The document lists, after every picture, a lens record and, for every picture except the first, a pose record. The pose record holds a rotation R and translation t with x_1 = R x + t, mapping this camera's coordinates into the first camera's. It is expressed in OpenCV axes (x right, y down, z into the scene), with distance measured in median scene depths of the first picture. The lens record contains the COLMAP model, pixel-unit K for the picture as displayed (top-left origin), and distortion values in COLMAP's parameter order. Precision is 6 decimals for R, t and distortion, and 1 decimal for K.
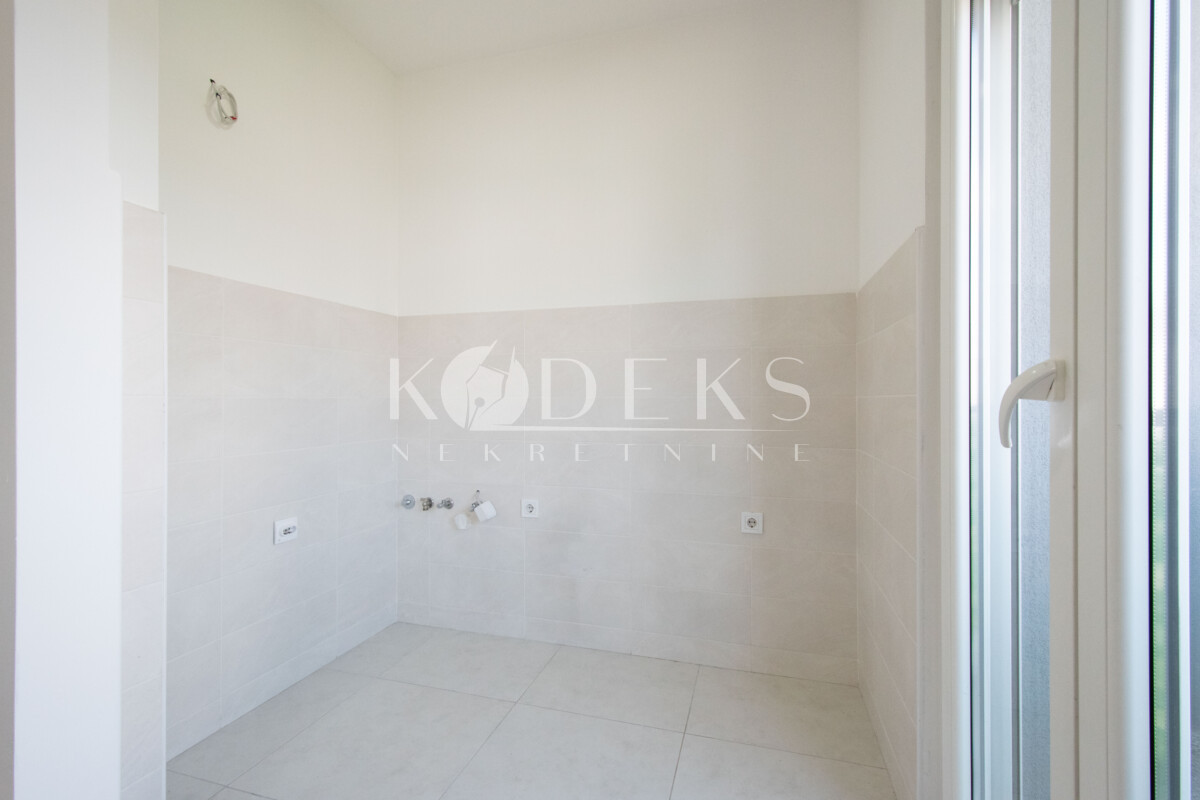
lens RADIAL K [[535.9, 0, 604.1], [0, 535.9, 394.4], [0, 0, 1]] dist [-0.000153, -0.000095]
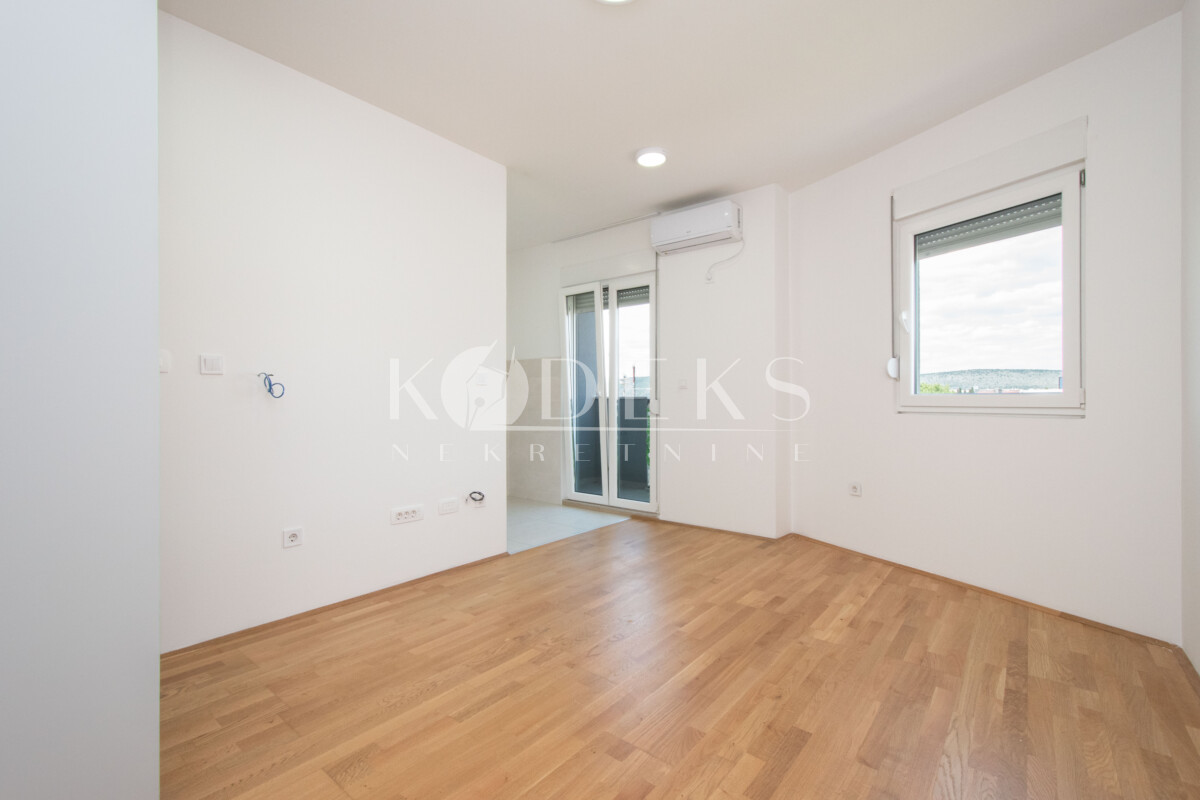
lens RADIAL K [[535.9, 0, 604.1], [0, 535.9, 394.4], [0, 0, 1]] dist [-0.000153, -0.000095]
pose [[0.396809, 0.003580, 0.917894, -5.364909], [-0.004141, 0.999989, -0.002110, 0.034757], [-0.917892, -0.002964, 0.396820, -1.025383]]
